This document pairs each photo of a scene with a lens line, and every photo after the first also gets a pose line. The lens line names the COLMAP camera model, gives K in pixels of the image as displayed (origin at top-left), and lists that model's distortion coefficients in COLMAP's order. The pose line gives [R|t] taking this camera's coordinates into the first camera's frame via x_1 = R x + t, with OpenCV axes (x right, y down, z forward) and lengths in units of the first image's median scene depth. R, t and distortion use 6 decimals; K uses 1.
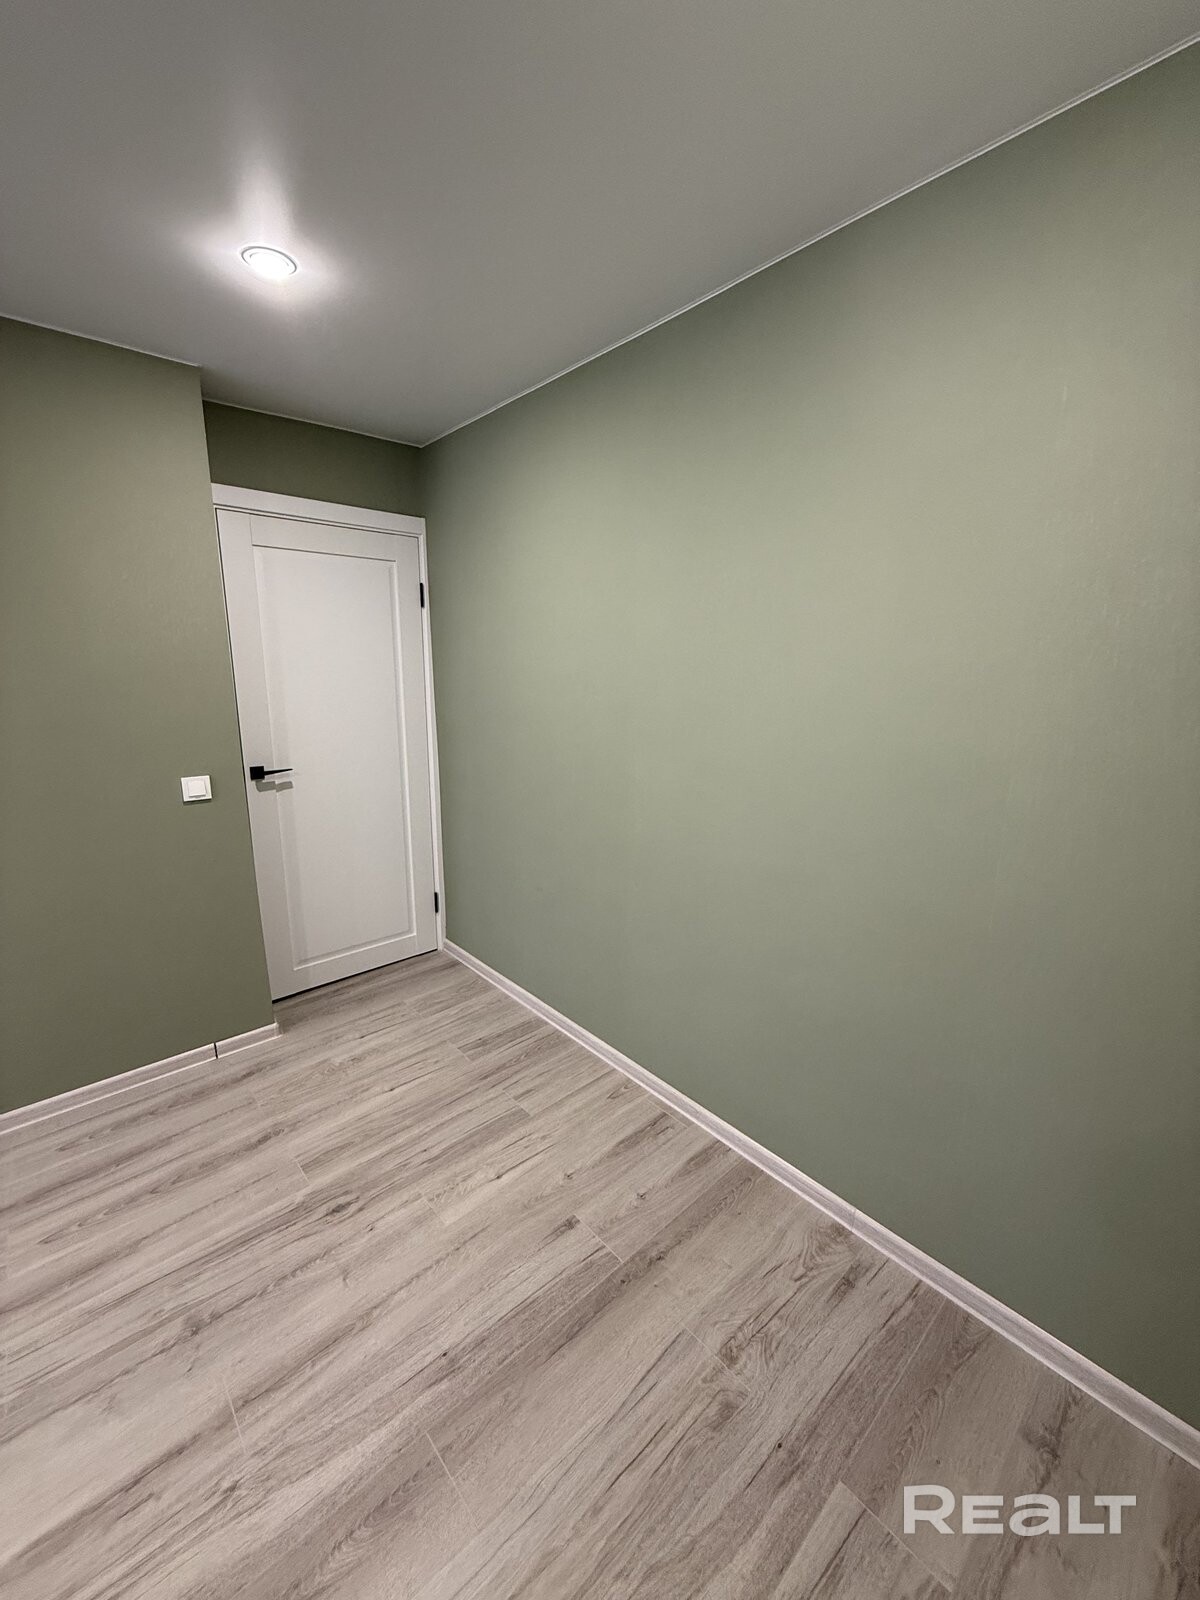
lens RADIAL K [[645.3, 0, 596.4], [0, 645.3, 725.0], [0, 0, 1]] dist [-0.001044, -0.000076]
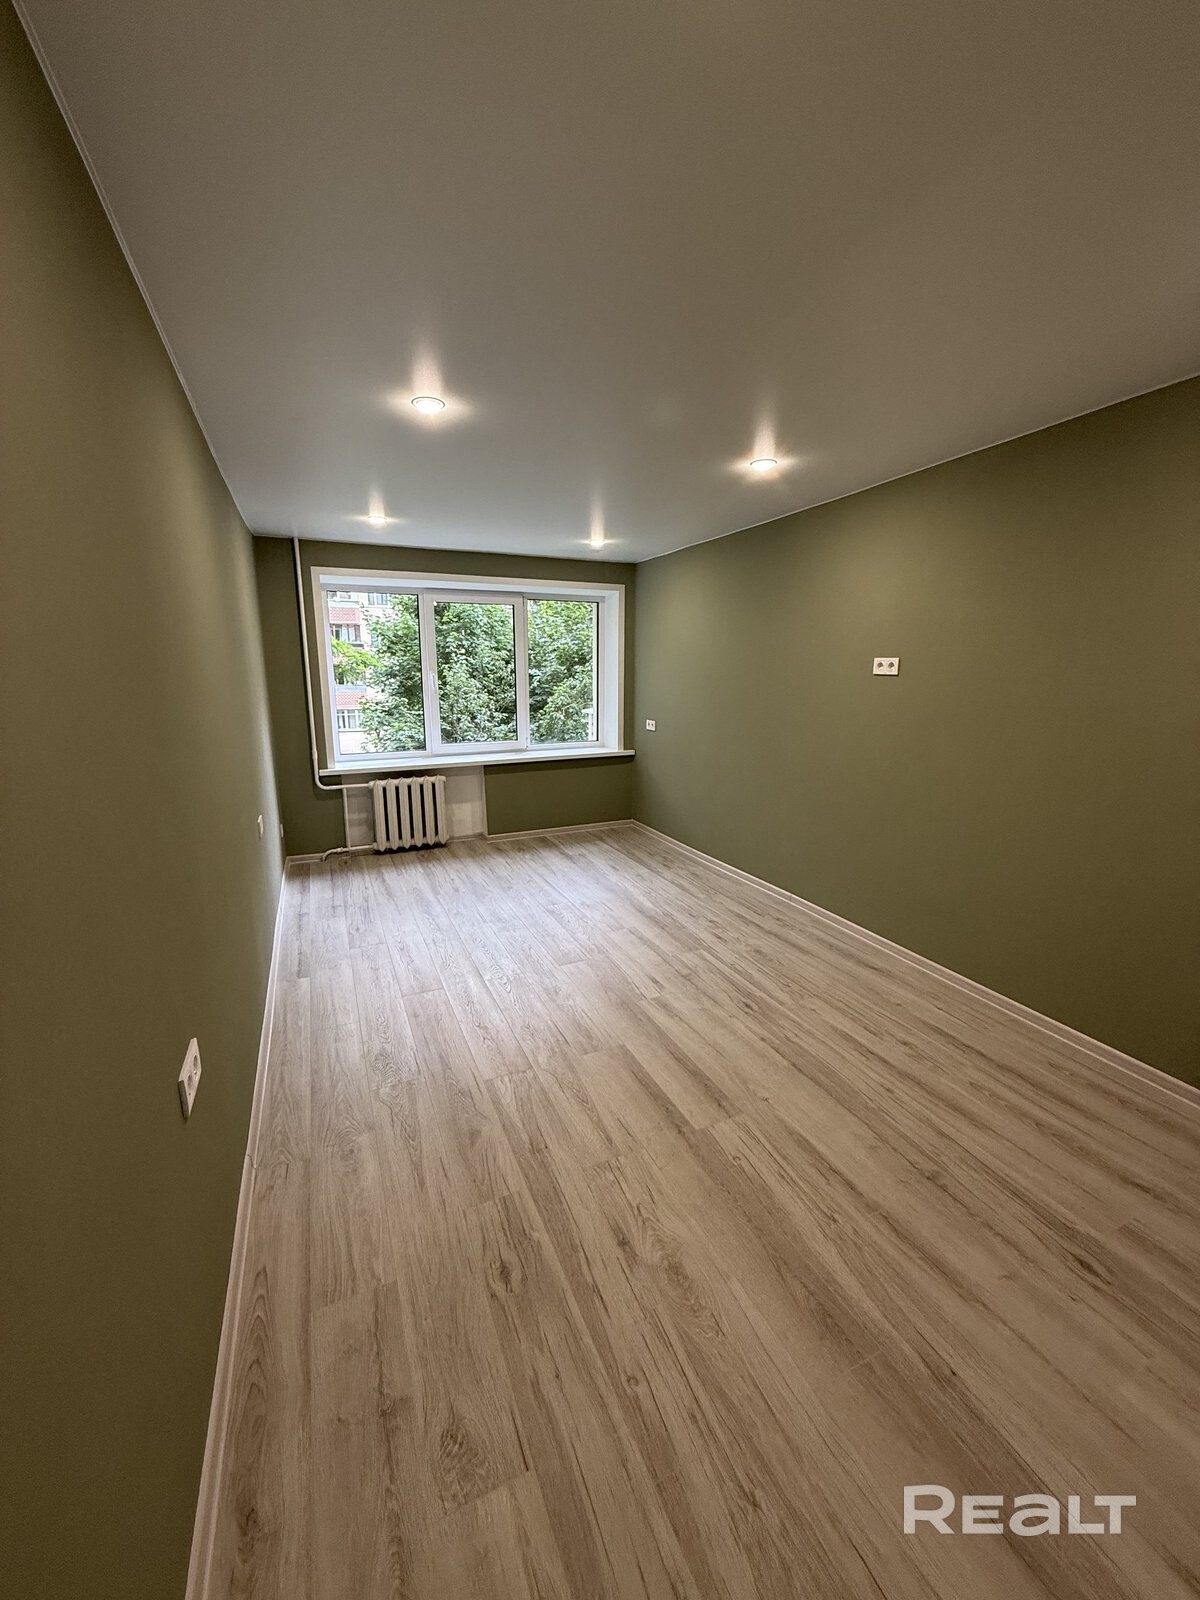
lens RADIAL K [[638.1, 0, 598.1], [0, 638.1, 781.4], [0, 0, 1]] dist [0.000533, 0.000127]
pose [[-0.305220, 0.167345, -0.937463, 0.669822], [-0.091307, 0.974760, 0.203731, -0.055858], [0.947895, 0.147780, -0.282236, 0.600415]]
